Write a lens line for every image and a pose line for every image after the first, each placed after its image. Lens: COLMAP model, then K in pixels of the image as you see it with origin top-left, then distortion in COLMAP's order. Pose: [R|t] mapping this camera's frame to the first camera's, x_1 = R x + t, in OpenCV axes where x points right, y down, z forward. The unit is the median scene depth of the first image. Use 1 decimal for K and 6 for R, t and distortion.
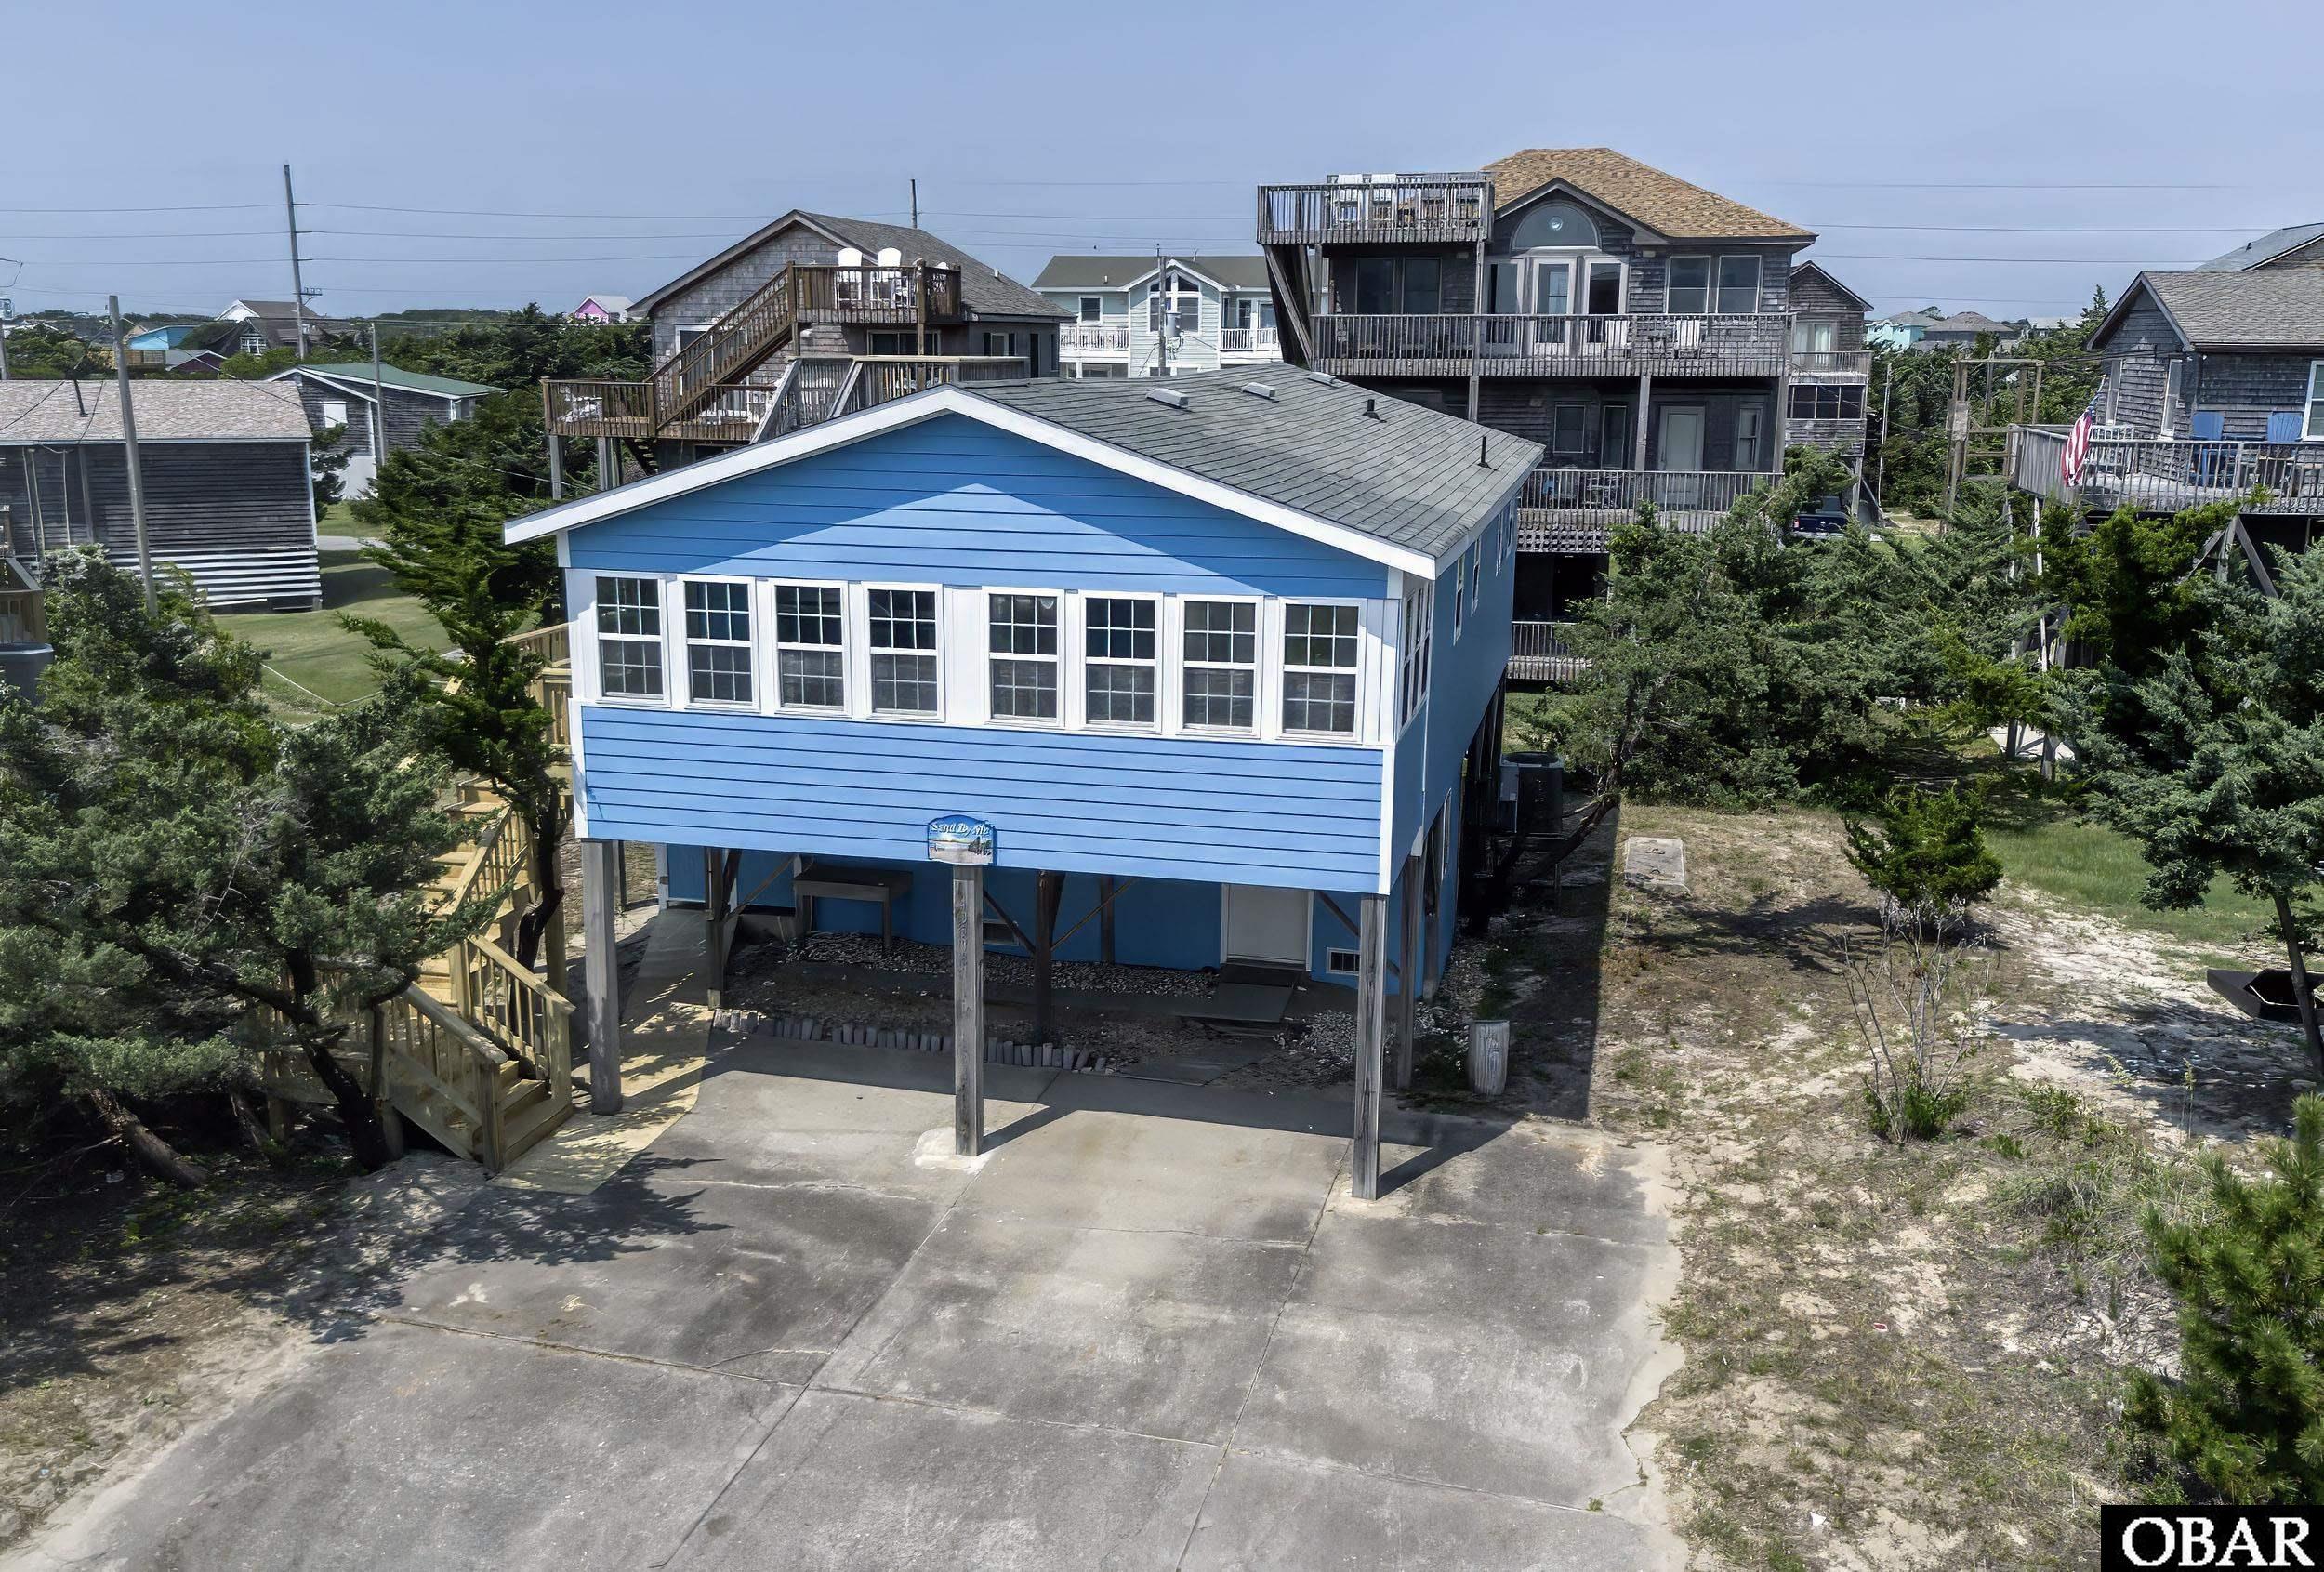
lens RADIAL K [[2065.6, 0, 1145.4], [0, 2065.6, 756.5], [0, 0, 1]] dist [0.046426, 0.000273]
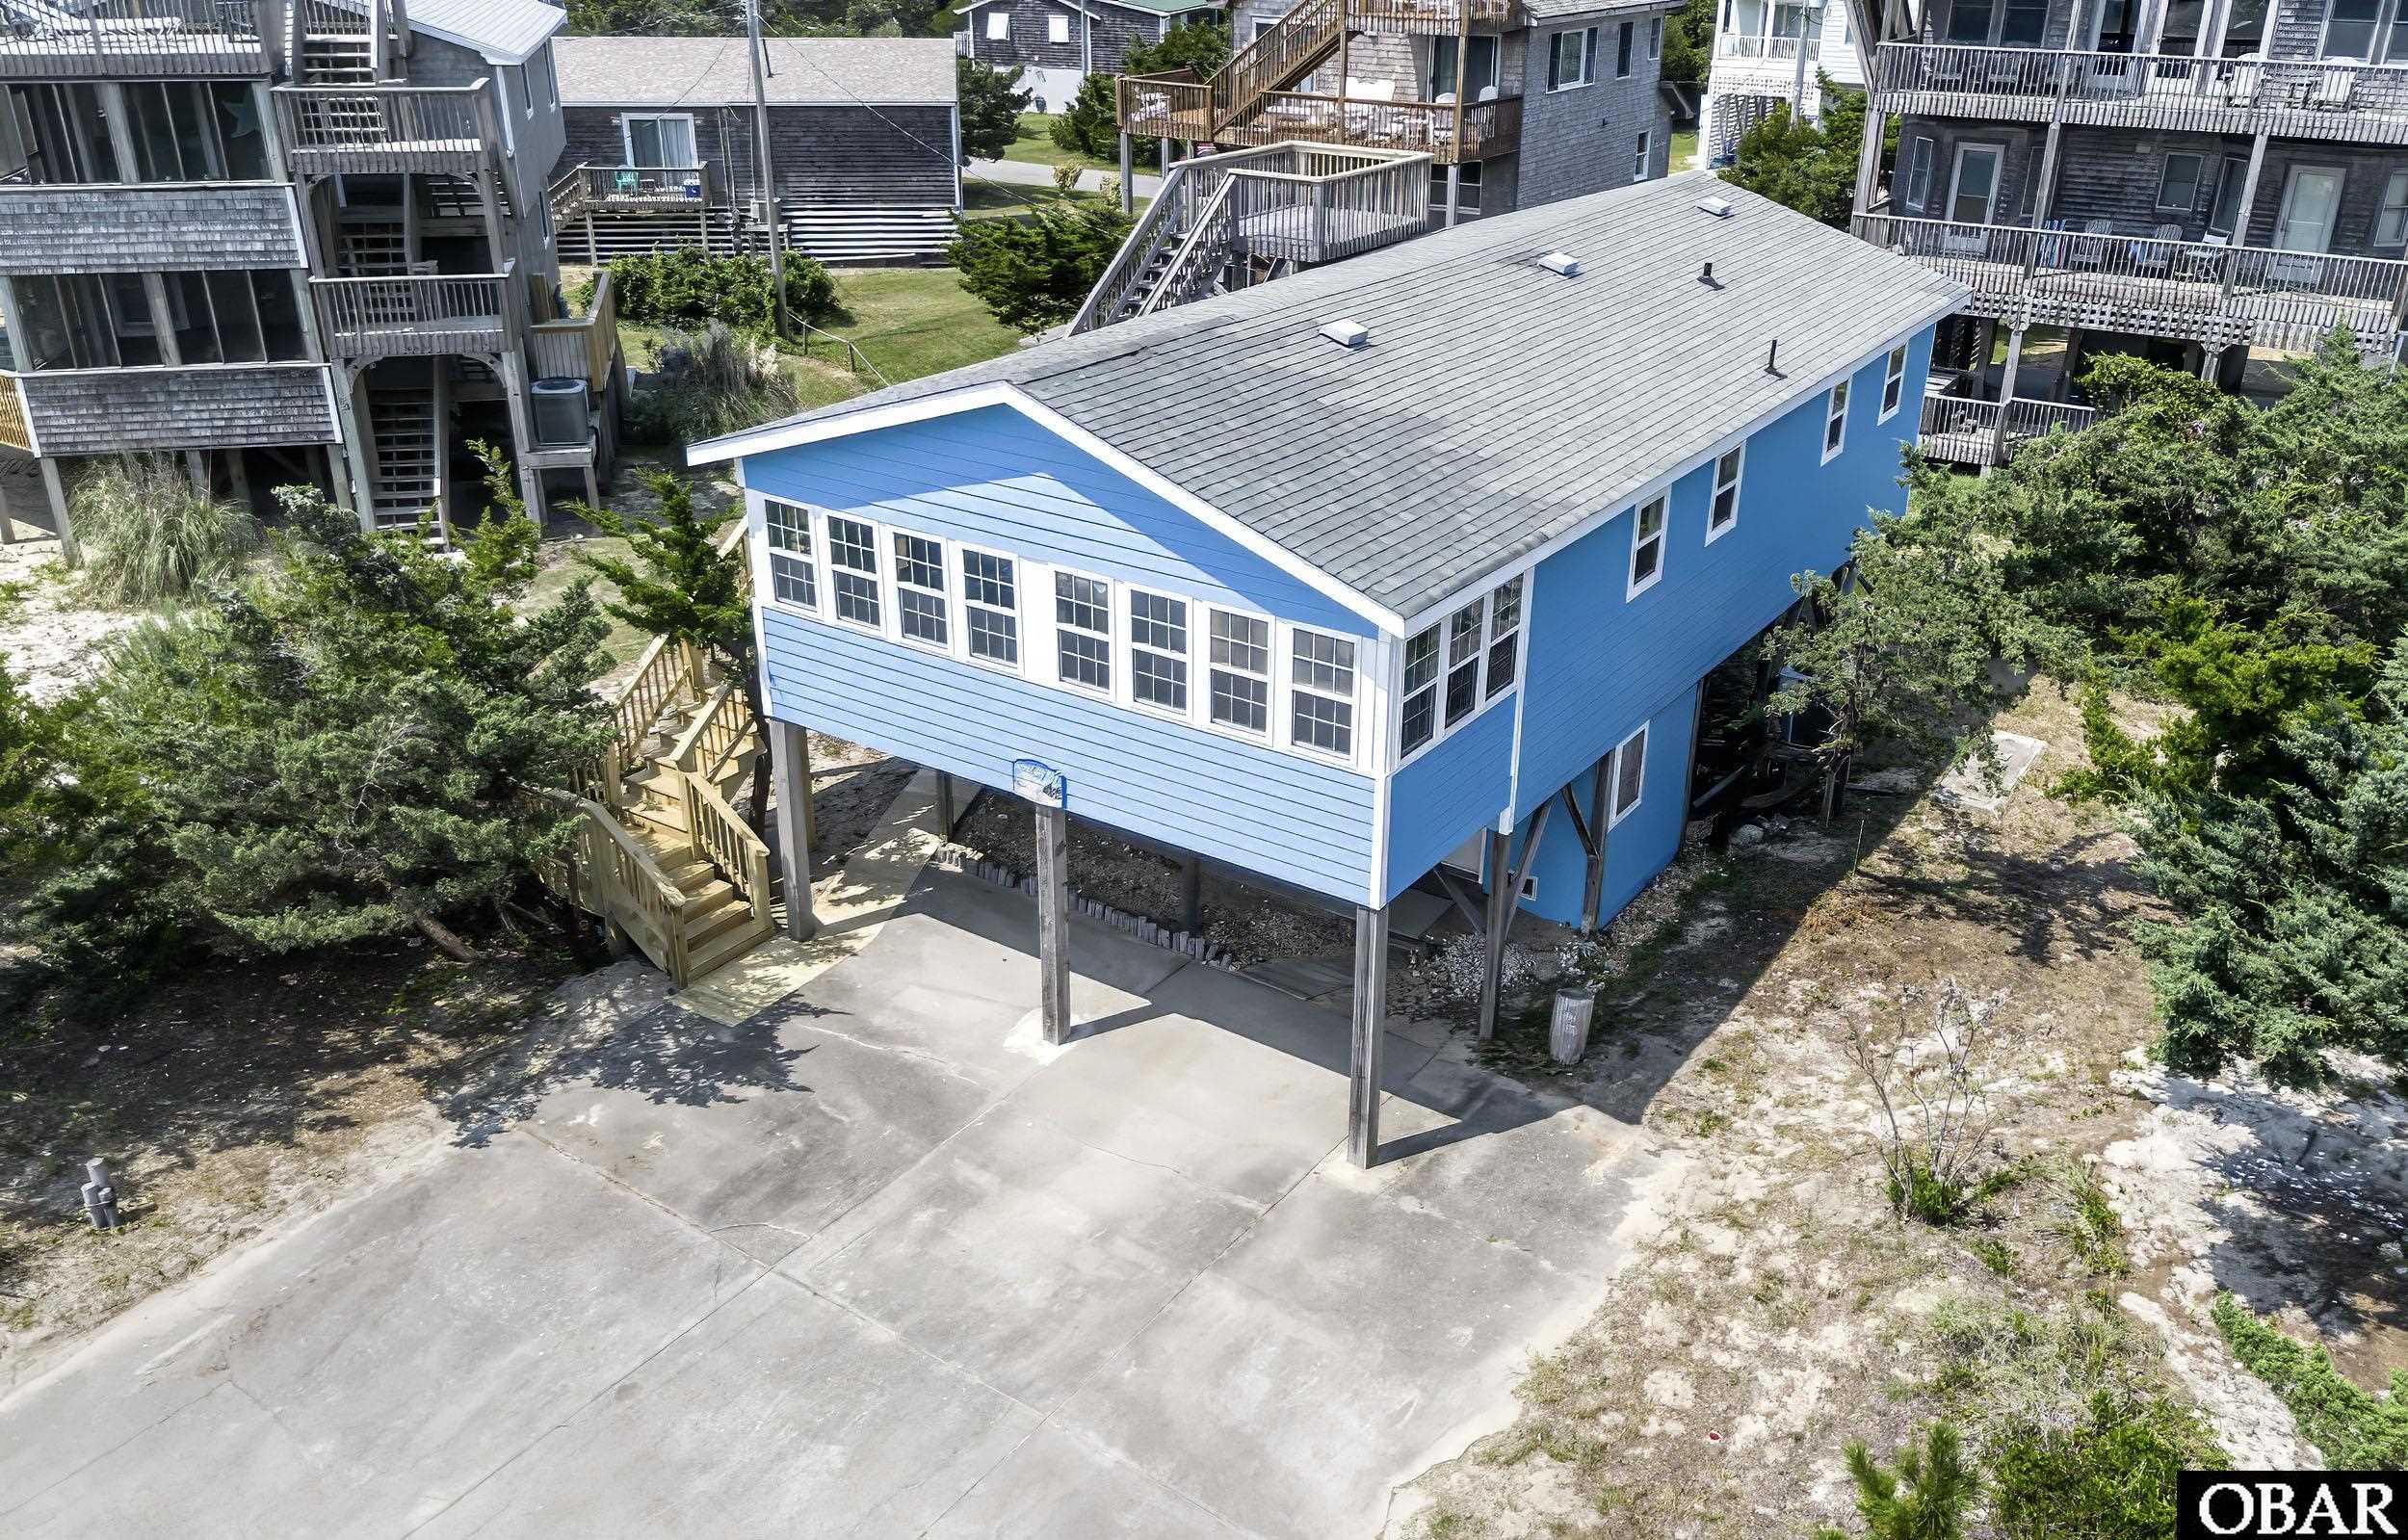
lens RADIAL K [[2017.0, 0, 1204.0], [0, 2017.0, 770.0], [0, 0, 1]] dist [0.051480, -0.001758]
pose [[0.937166, 0.143354, -0.318072, 0.332153], [-0.071555, 0.971281, 0.226922, -0.214278], [0.341467, -0.189904, 0.920509, 0.052147]]
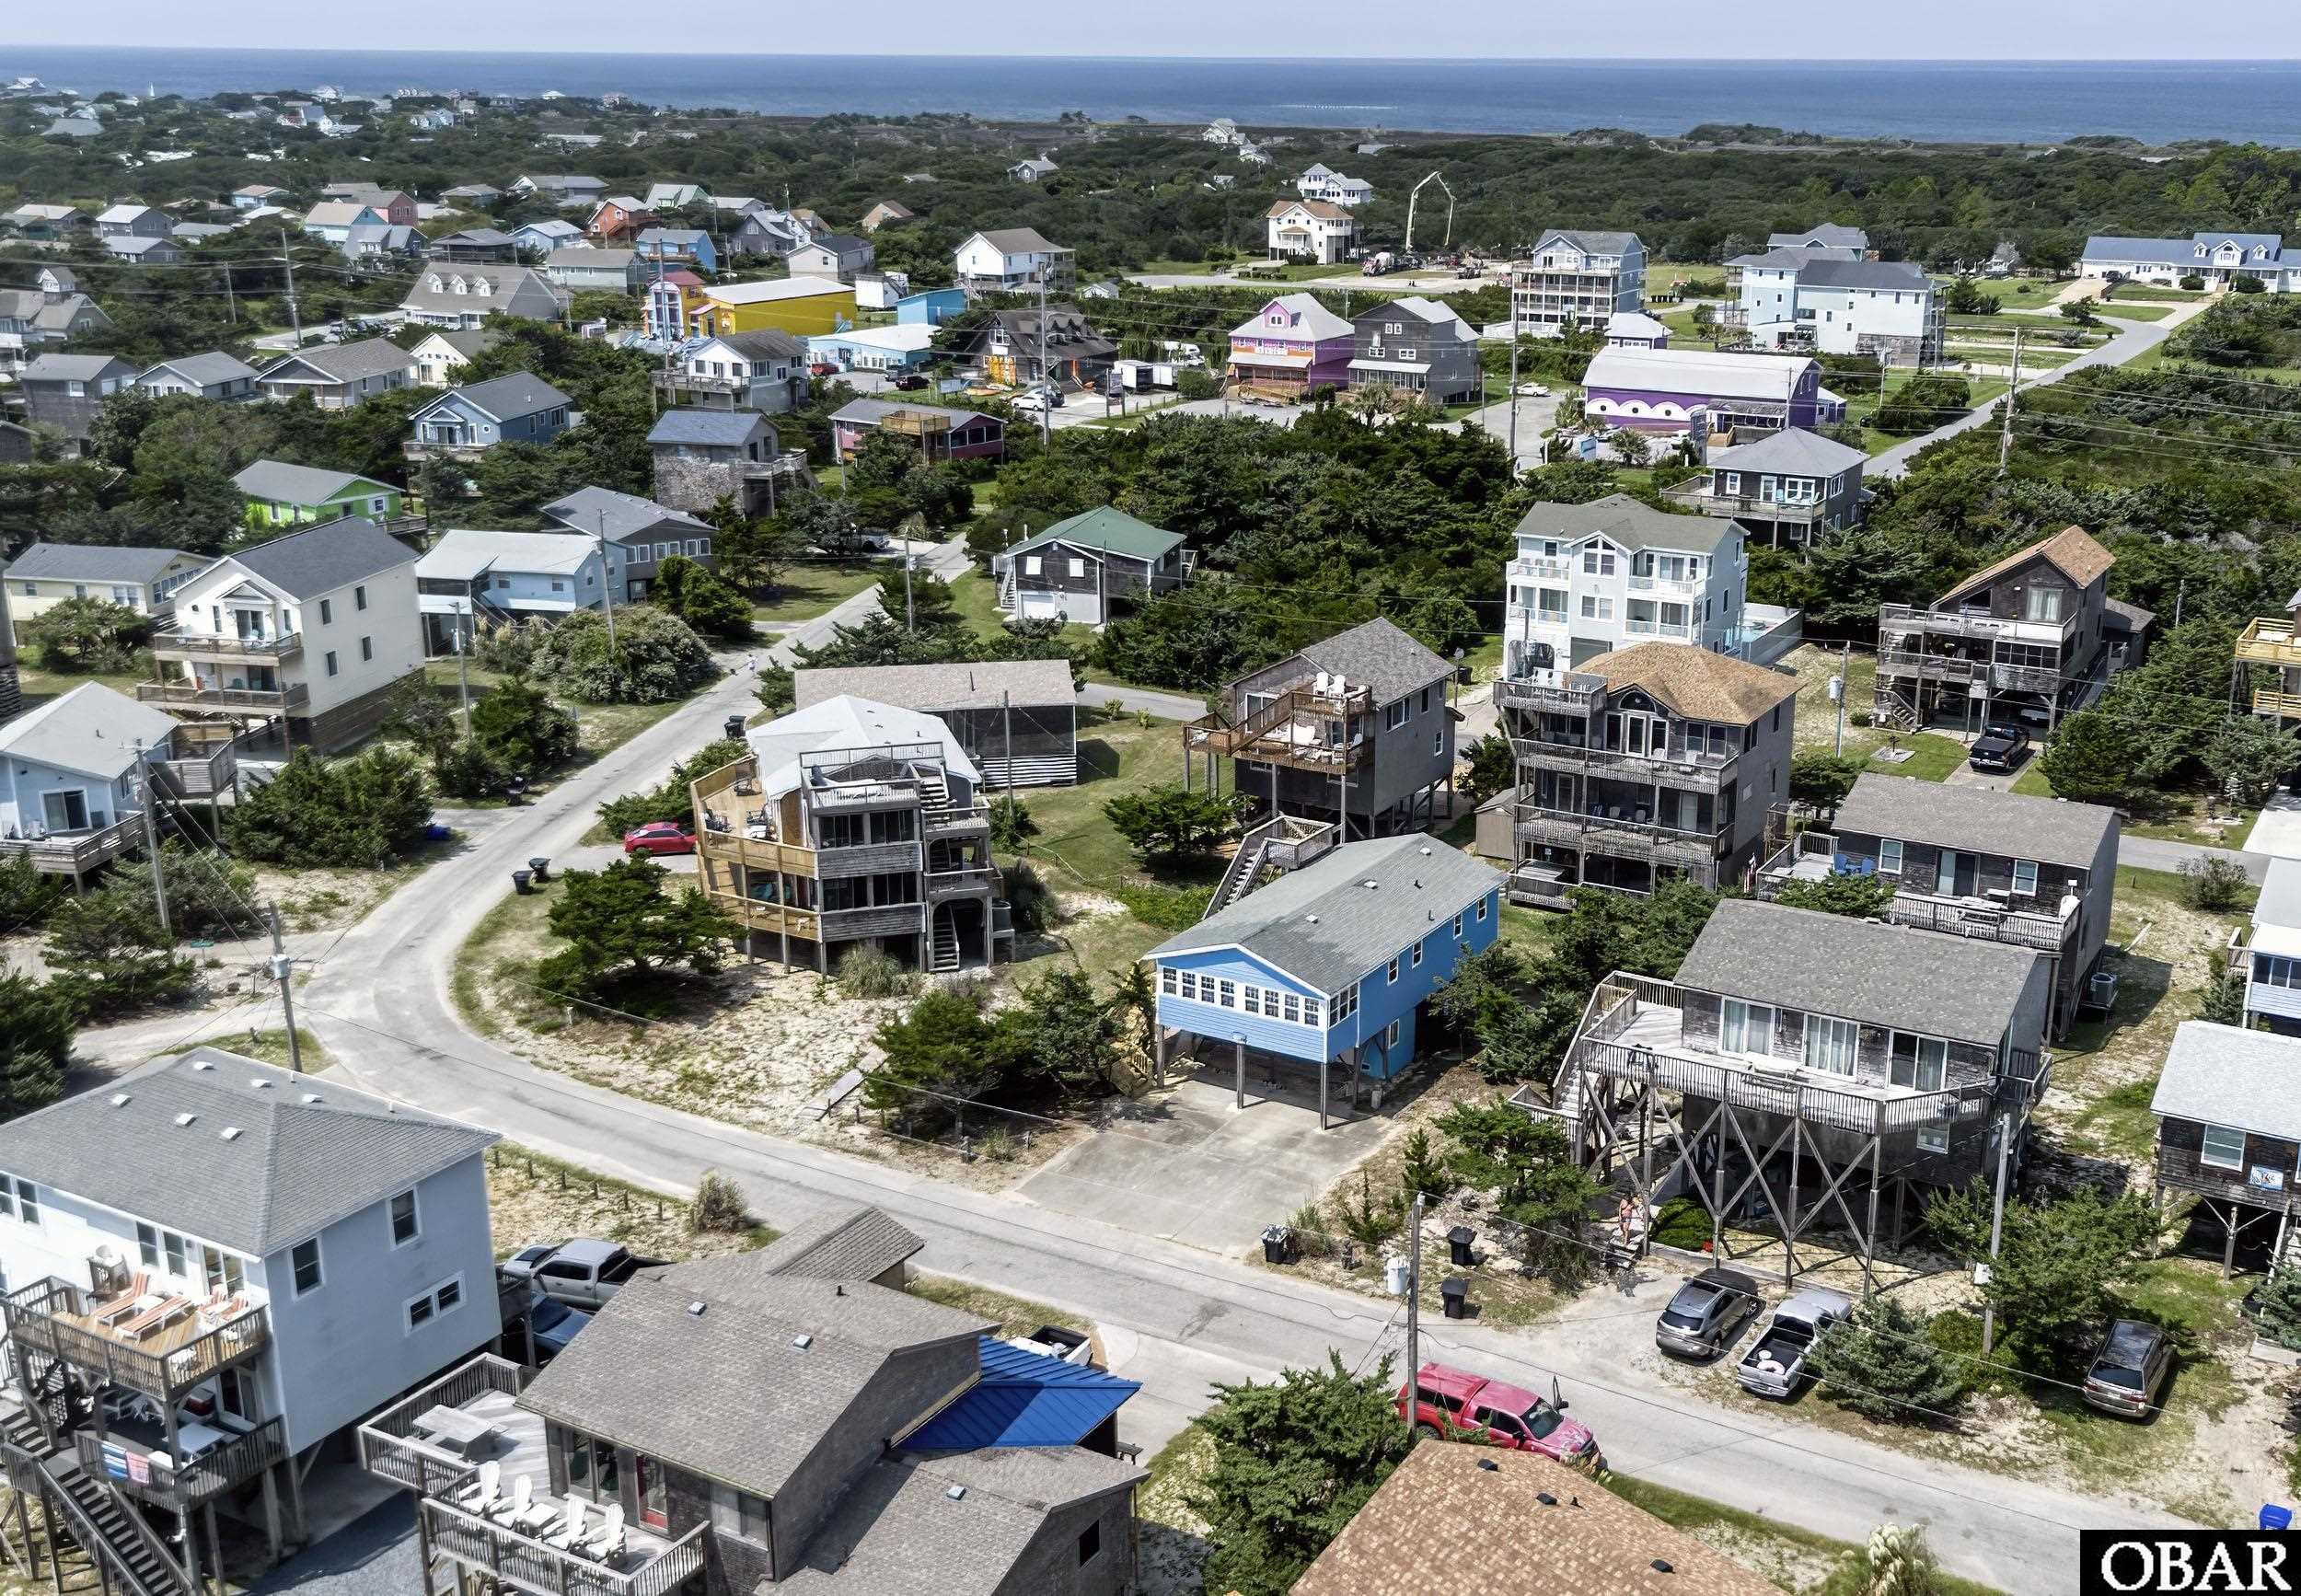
lens RADIAL K [[2426.6, 0, 1251.4], [0, 2426.6, 801.6], [0, 0, 1]] dist [0.088914, -0.232663]
pose [[0.959950, 0.077852, -0.269138, 1.269902], [-0.054590, 0.994181, 0.092871, -0.927034], [0.274801, -0.074459, 0.958614, -3.838079]]
